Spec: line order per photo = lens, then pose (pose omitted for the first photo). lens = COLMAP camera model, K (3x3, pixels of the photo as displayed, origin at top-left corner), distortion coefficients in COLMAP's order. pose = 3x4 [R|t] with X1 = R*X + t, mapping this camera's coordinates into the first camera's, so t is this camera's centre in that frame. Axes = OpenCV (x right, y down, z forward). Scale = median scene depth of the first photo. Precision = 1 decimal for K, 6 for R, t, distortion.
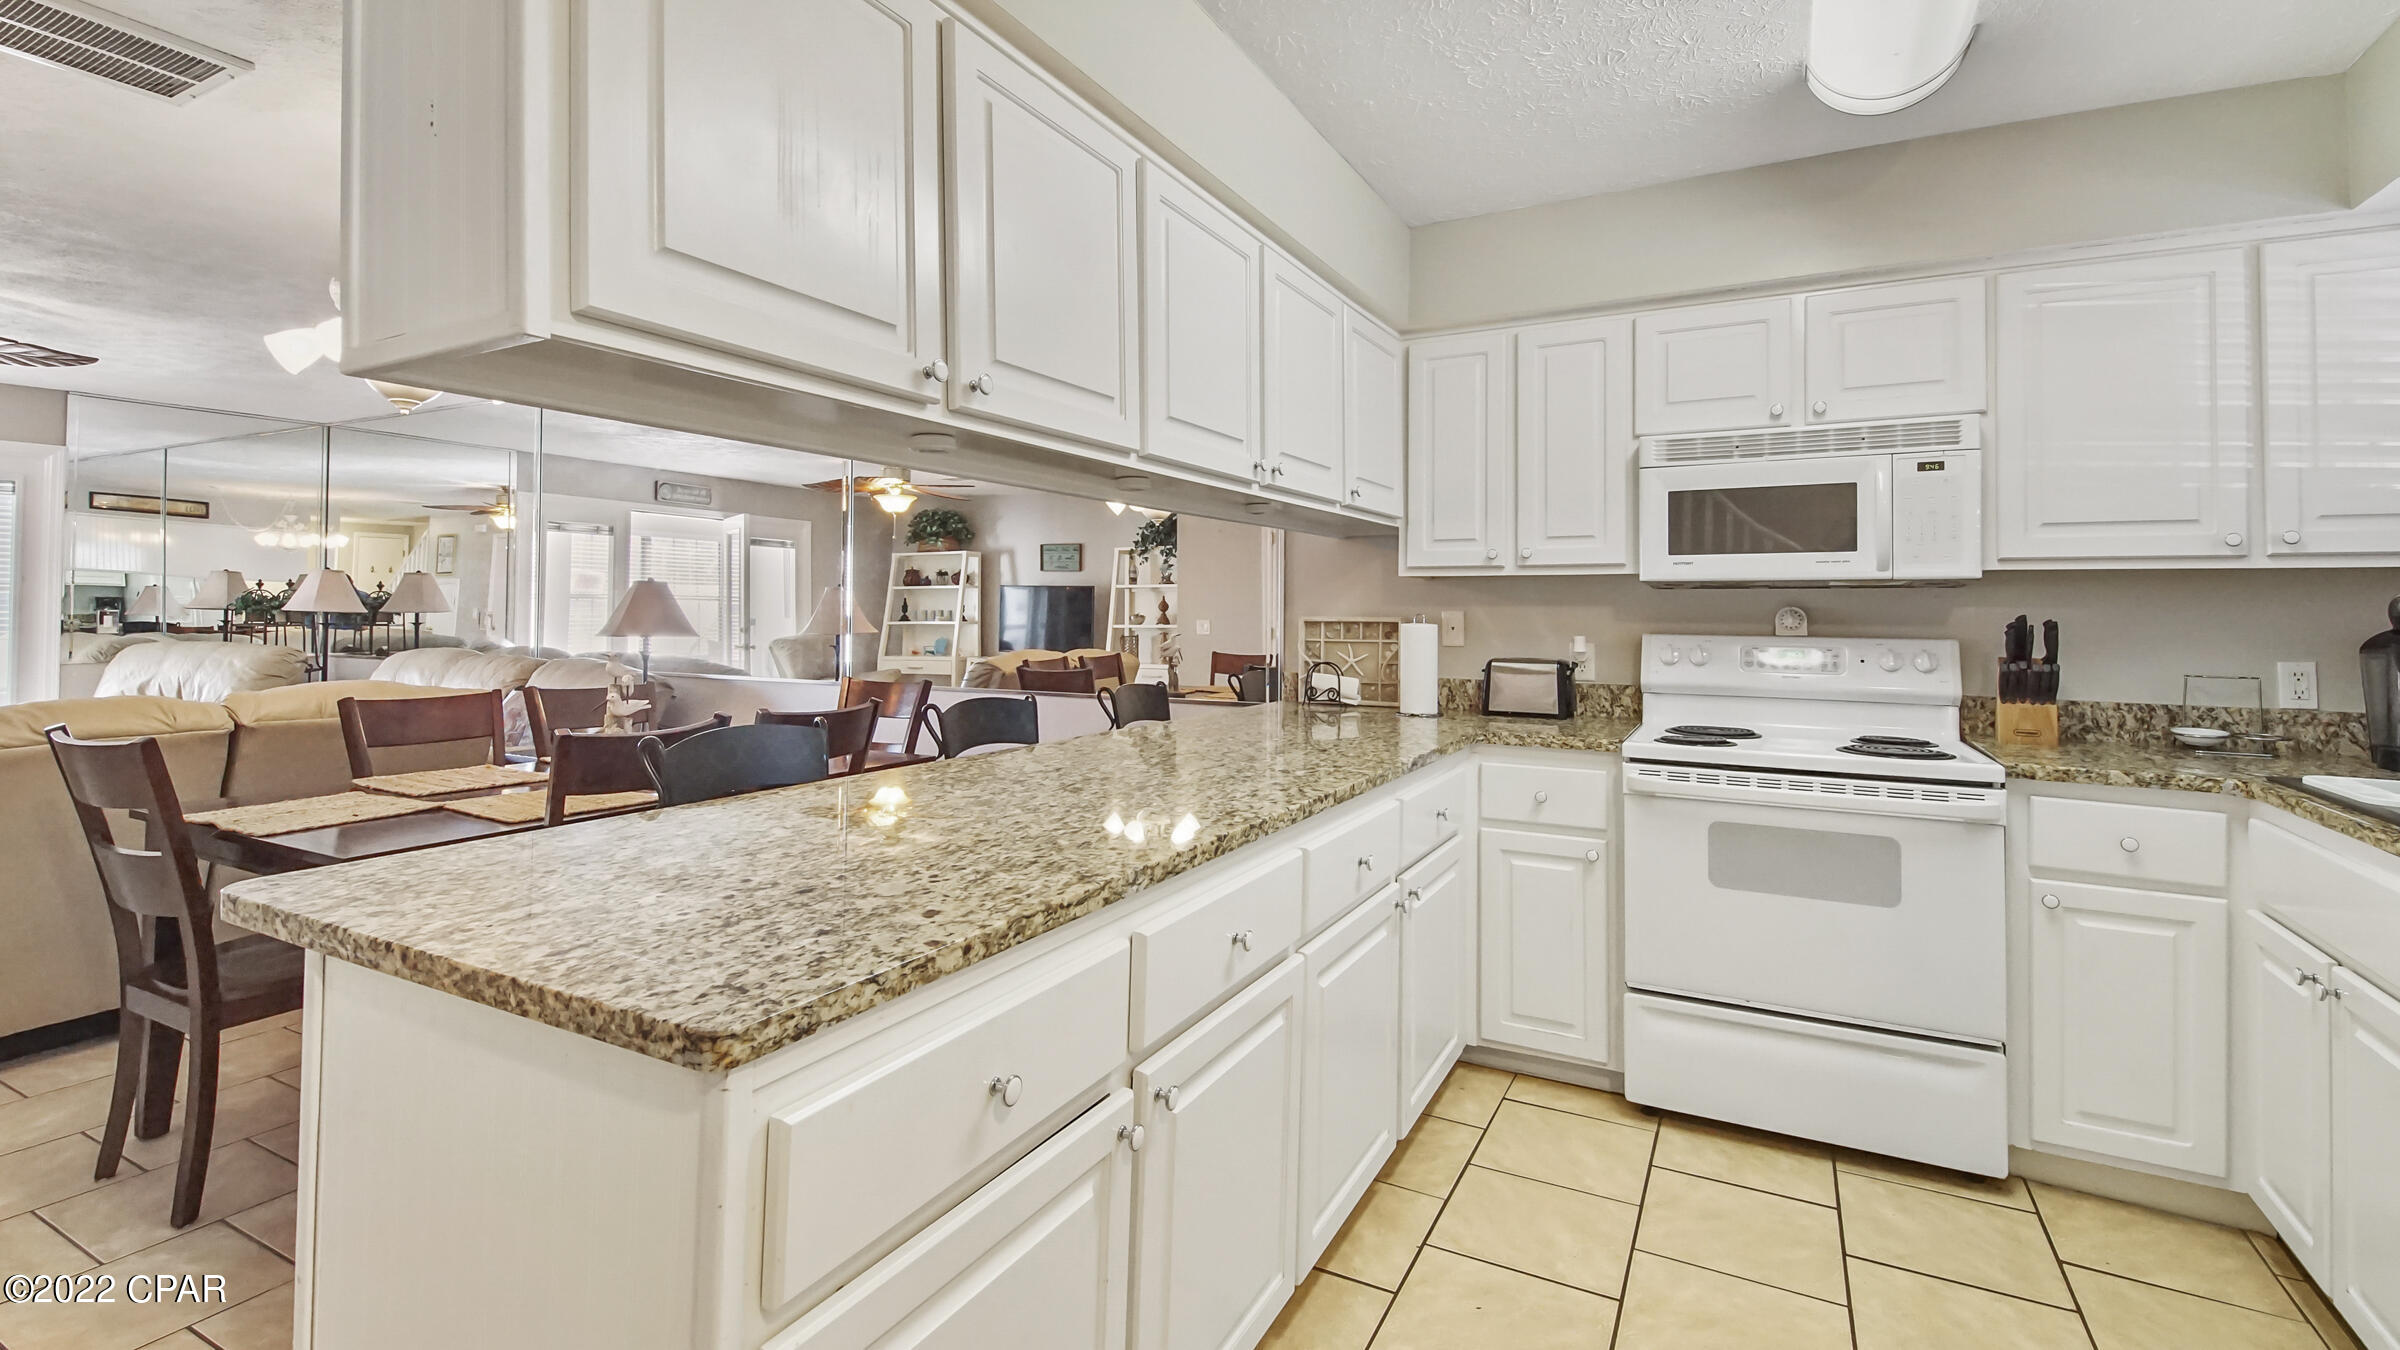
lens RADIAL K [[1079.1, 0, 1200.0], [0, 1079.1, 603.0], [0, 0, 1]] dist [0.000673, -0.000604]
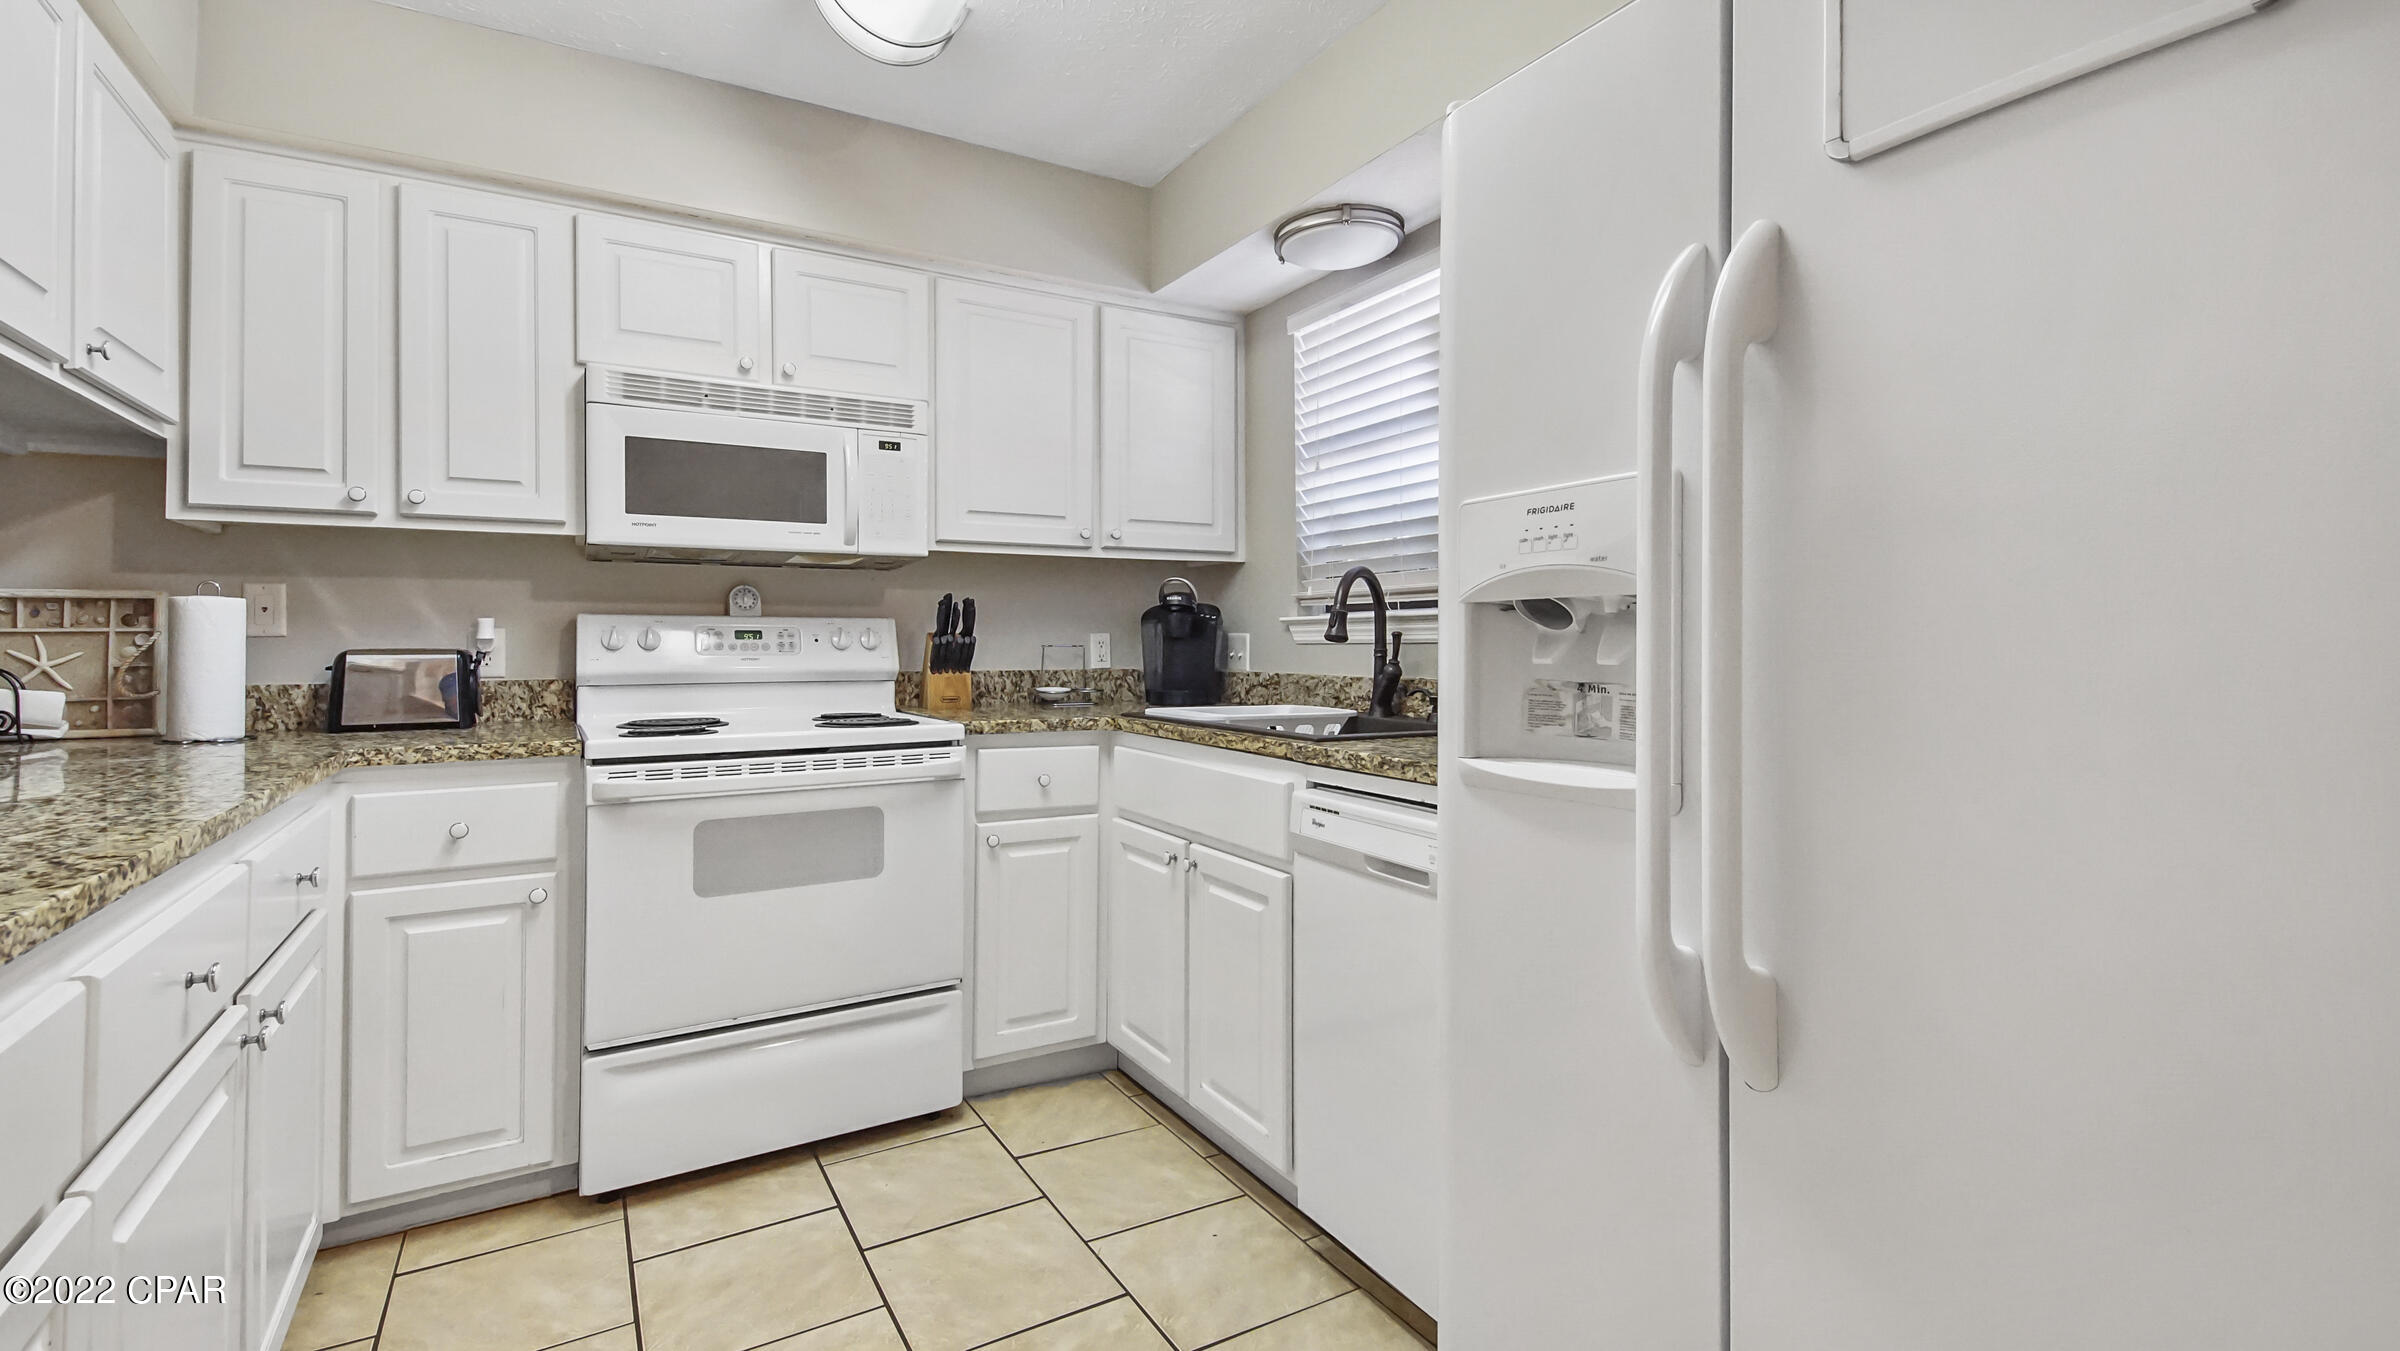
lens RADIAL K [[1047.7, 0, 1197.5], [0, 1047.7, 631.6], [0, 0, 1]] dist [0.026555, -0.019574]
pose [[0.517545, -0.004298, 0.855645, -0.032123], [0.005048, 0.999985, 0.001969, 0.049342], [-0.855641, 0.003300, 0.517560, 0.218084]]
